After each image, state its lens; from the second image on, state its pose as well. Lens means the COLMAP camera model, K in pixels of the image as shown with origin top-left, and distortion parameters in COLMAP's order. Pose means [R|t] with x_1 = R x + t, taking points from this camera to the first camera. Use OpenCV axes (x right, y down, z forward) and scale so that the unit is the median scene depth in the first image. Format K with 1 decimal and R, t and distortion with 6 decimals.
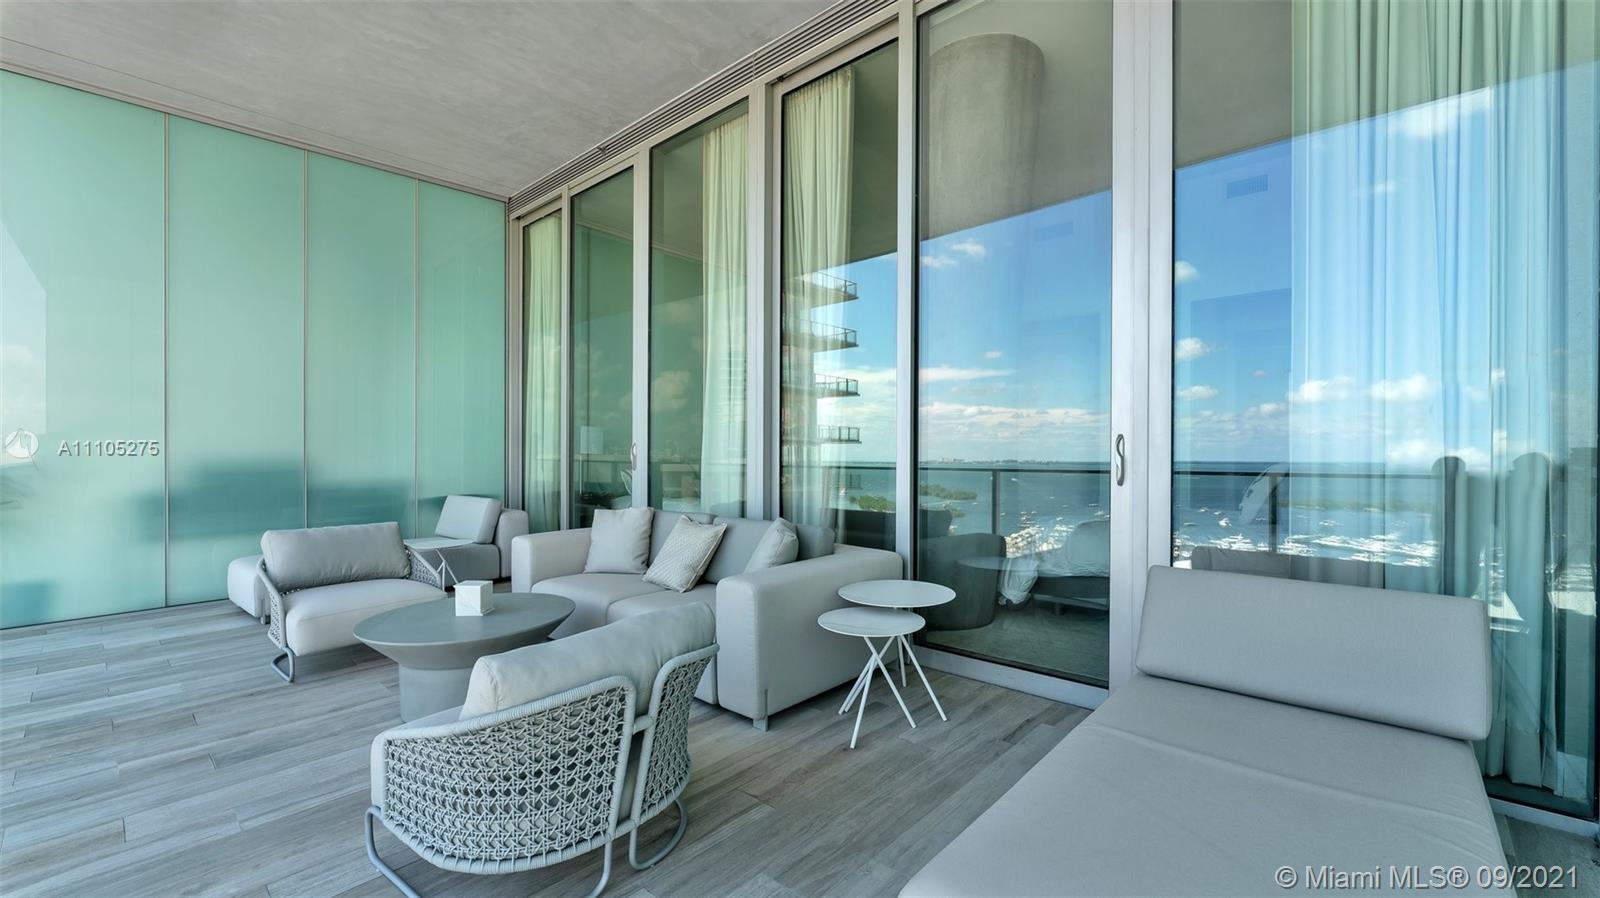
lens RADIAL K [[654.8, 0, 795.3], [0, 654.8, 447.4], [0, 0, 1]] dist [-0.000280, -0.000009]
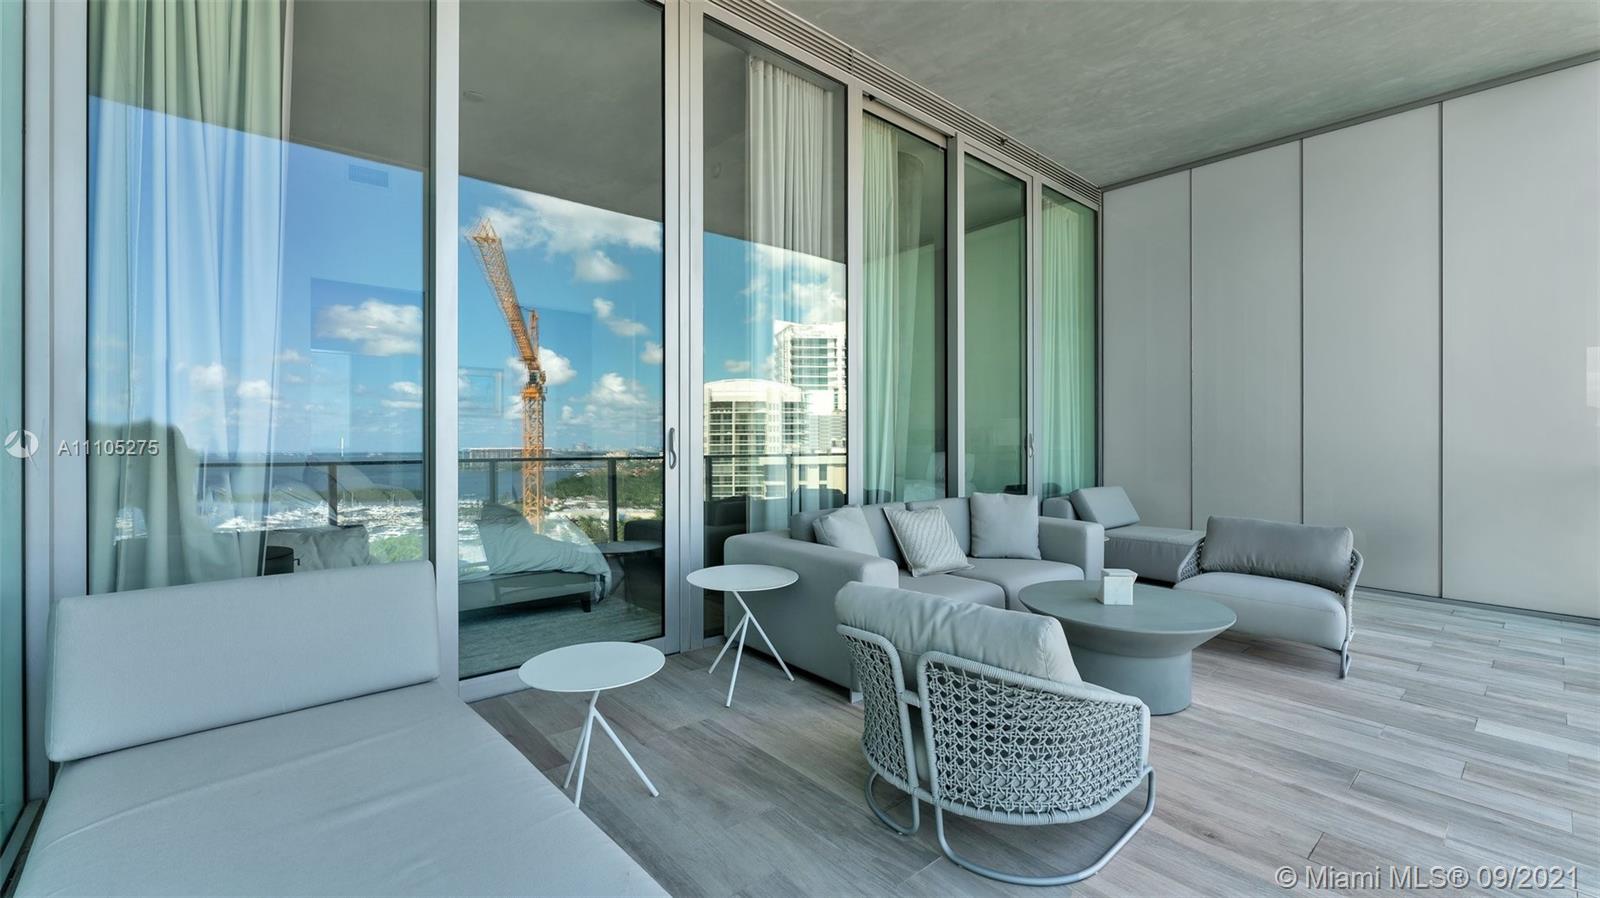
lens RADIAL K [[654.8, 0, 795.3], [0, 654.8, 447.4], [0, 0, 1]] dist [-0.000280, -0.000009]
pose [[0.112873, -0.009215, 0.993567, -1.824756], [-0.011119, 0.999883, 0.010537, 0.006937], [-0.993547, -0.012237, 0.112757, 1.623833]]
